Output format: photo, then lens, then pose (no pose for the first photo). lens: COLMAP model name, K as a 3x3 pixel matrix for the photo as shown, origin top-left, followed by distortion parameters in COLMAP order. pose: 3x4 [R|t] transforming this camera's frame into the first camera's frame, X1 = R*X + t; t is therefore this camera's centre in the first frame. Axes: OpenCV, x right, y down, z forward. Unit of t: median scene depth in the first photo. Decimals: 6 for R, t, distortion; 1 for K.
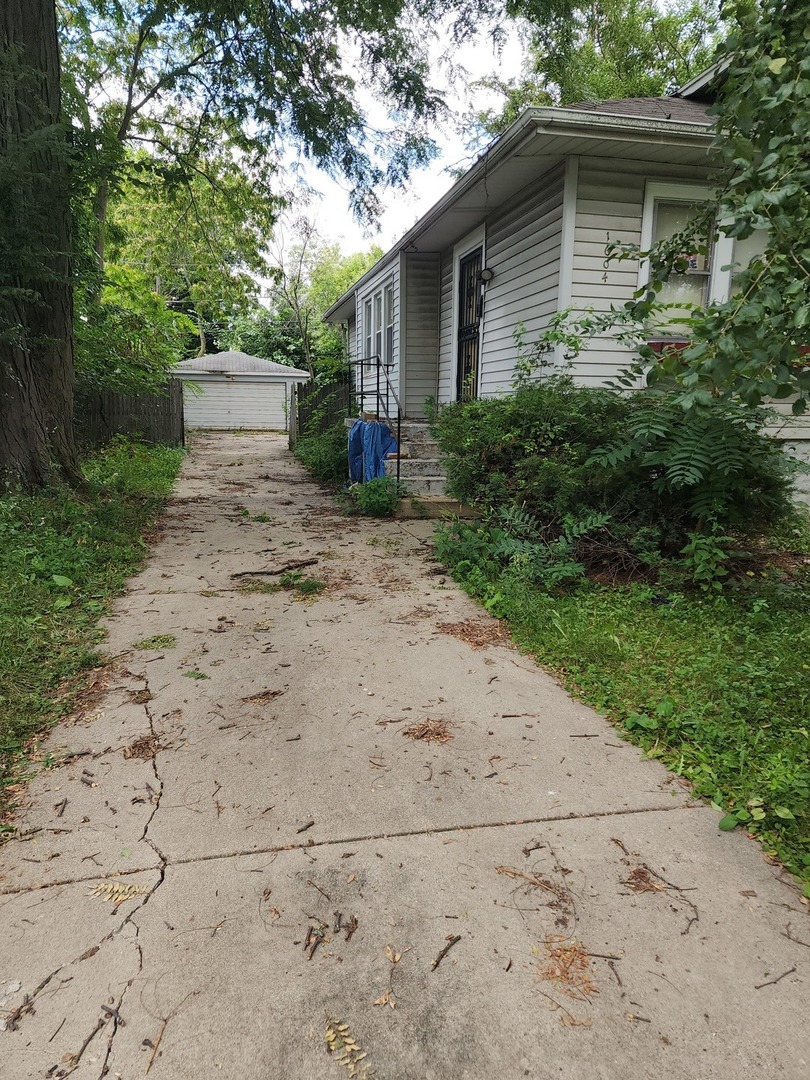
lens RADIAL K [[721.8, 0, 405.3], [0, 721.8, 540.3], [0, 0, 1]] dist [0.006139, 0.000810]
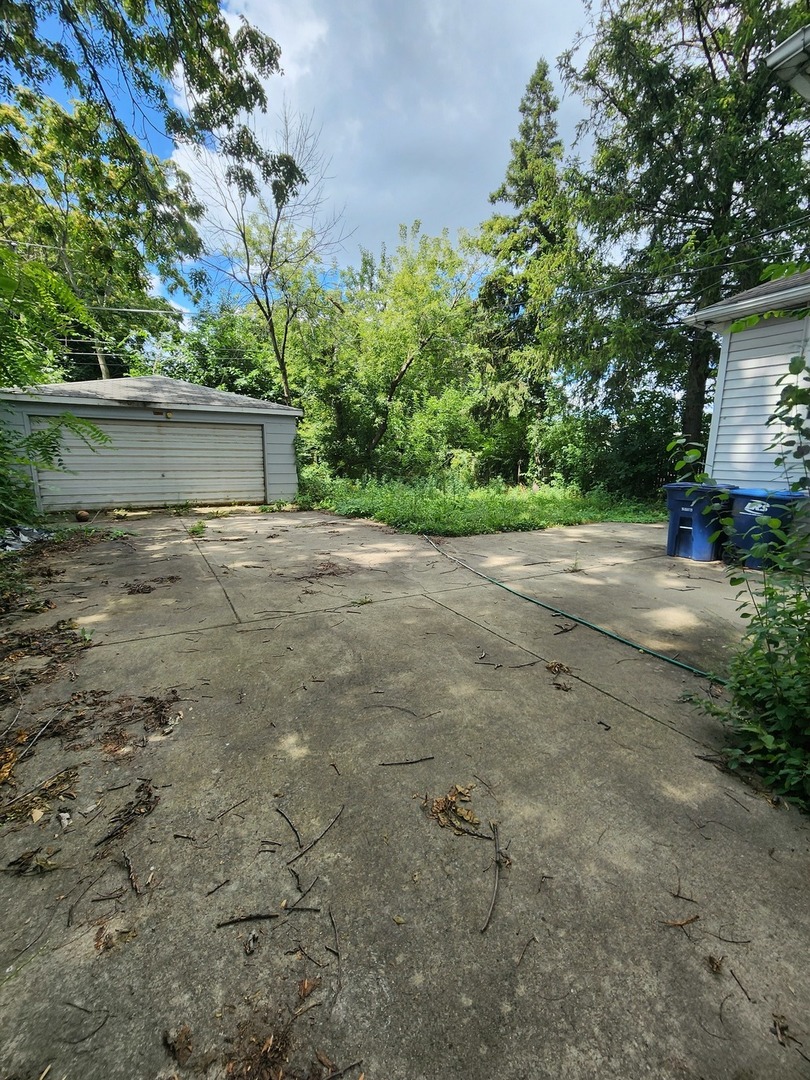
lens RADIAL K [[432.1, 0, 401.5], [0, 432.1, 540.0], [0, 0, 1]] dist [0.000053, -0.000012]
pose [[0.952685, -0.060141, 0.297951, -0.169501], [0.054452, 0.998141, 0.027365, -0.125460], [-0.299043, -0.009846, 0.954189, 0.616257]]
